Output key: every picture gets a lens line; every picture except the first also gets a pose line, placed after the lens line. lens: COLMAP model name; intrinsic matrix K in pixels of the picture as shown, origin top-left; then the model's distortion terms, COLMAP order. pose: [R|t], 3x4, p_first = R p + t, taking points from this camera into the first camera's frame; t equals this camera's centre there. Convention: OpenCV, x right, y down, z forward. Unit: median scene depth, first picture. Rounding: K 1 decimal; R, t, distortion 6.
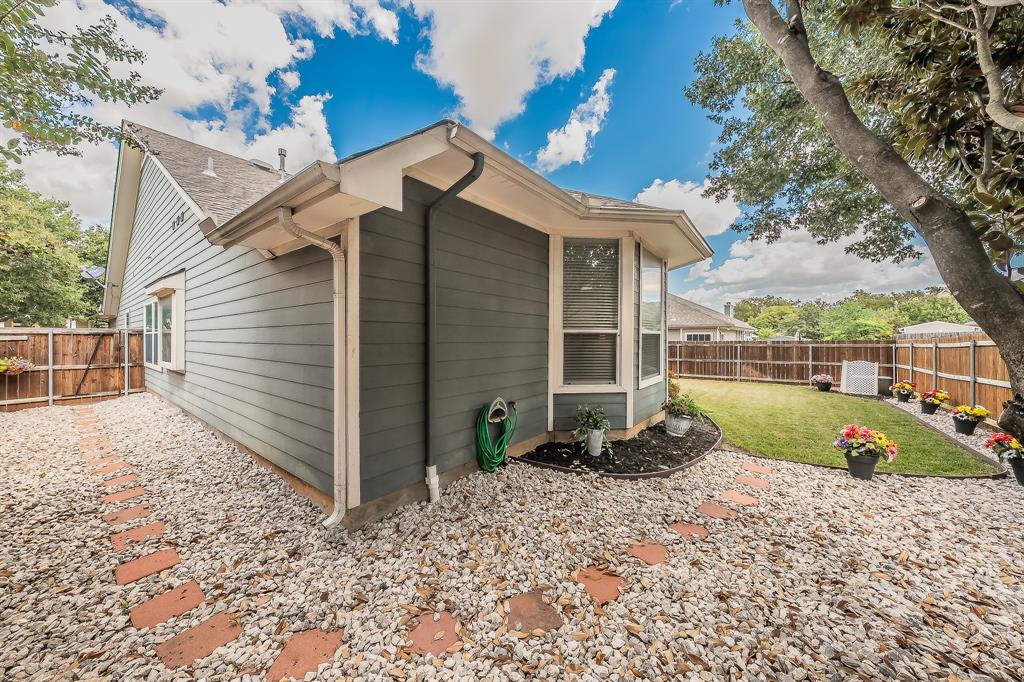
lens RADIAL K [[365.8, 0, 518.0], [0, 365.8, 336.3], [0, 0, 1]] dist [0.023556, 0.000074]
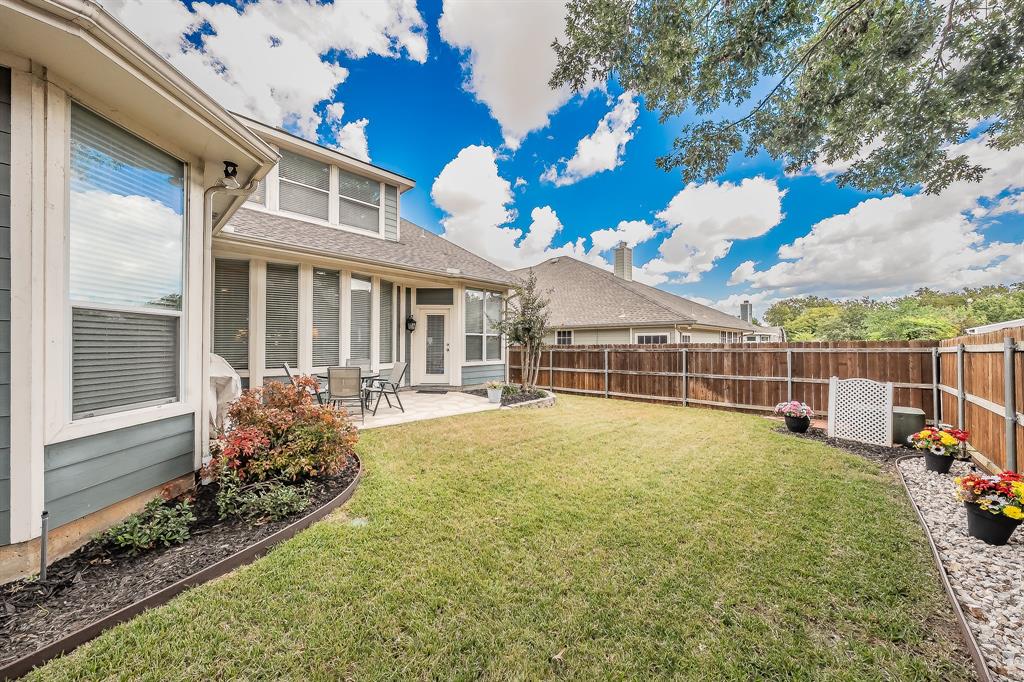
lens RADIAL K [[357.0, 0, 513.2], [0, 357.0, 339.5], [0, 0, 1]] dist [0.000530, 0.000106]
pose [[0.992166, 0.000154, -0.124926, 0.379618], [-0.001559, 0.999937, -0.011147, 0.012933], [0.124917, 0.011254, 0.992103, 0.335629]]
